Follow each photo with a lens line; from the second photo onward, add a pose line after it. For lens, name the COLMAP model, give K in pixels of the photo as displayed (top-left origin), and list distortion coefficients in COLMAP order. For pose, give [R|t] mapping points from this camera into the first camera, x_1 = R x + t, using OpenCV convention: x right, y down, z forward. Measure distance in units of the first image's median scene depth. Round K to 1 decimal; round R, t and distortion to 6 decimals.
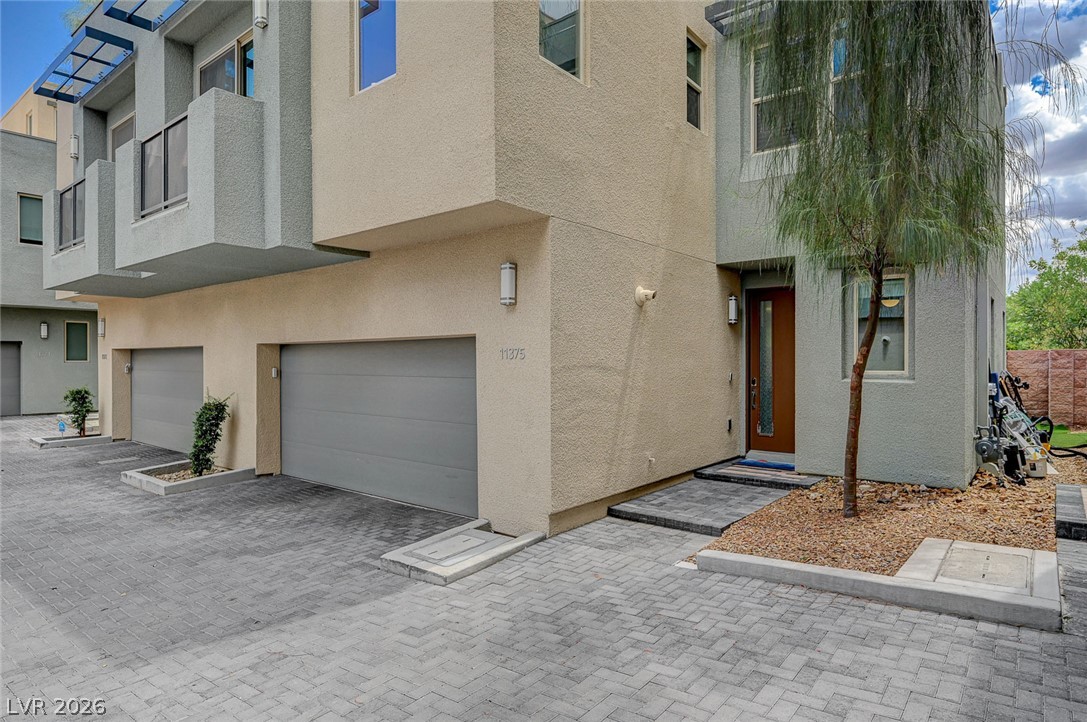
lens RADIAL K [[616.4, 0, 543.5], [0, 616.4, 361.0], [0, 0, 1]] dist [0.000007, -0.000009]
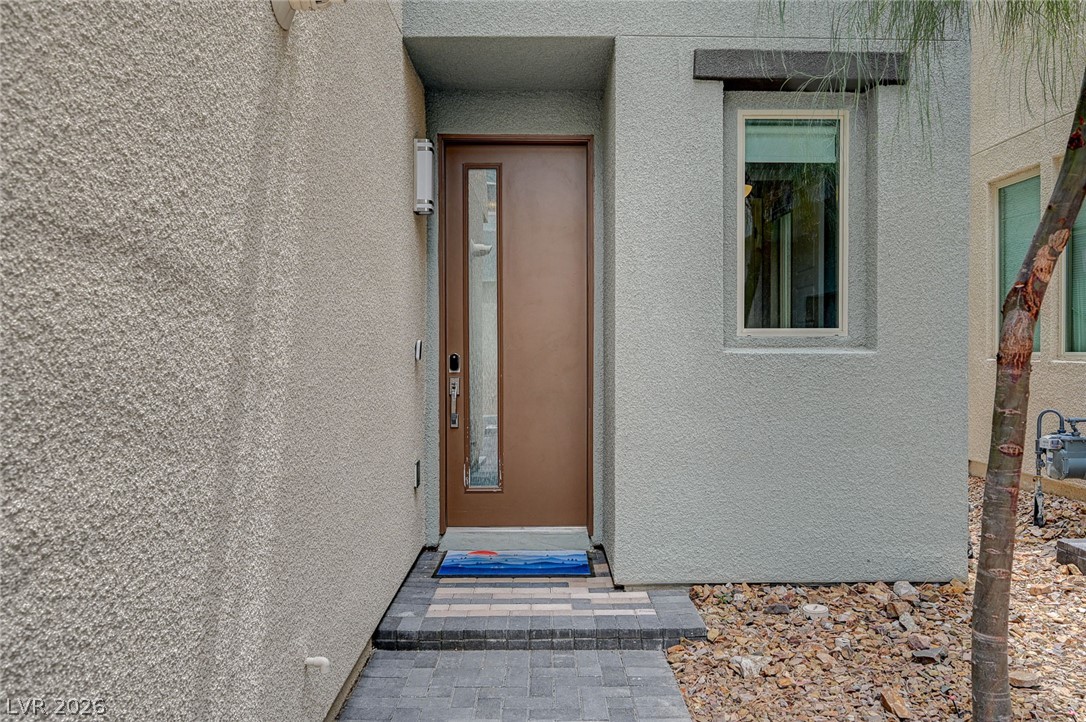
lens RADIAL K [[860.1, 0, 543.0], [0, 860.1, 361.0], [0, 0, 1]] dist [0.000963, 0.000349]
pose [[0.769269, -0.009533, 0.638854, 0.021394], [0.000353, 0.999895, 0.014495, 0.028650], [-0.638925, -0.010925, 0.769191, 0.609138]]
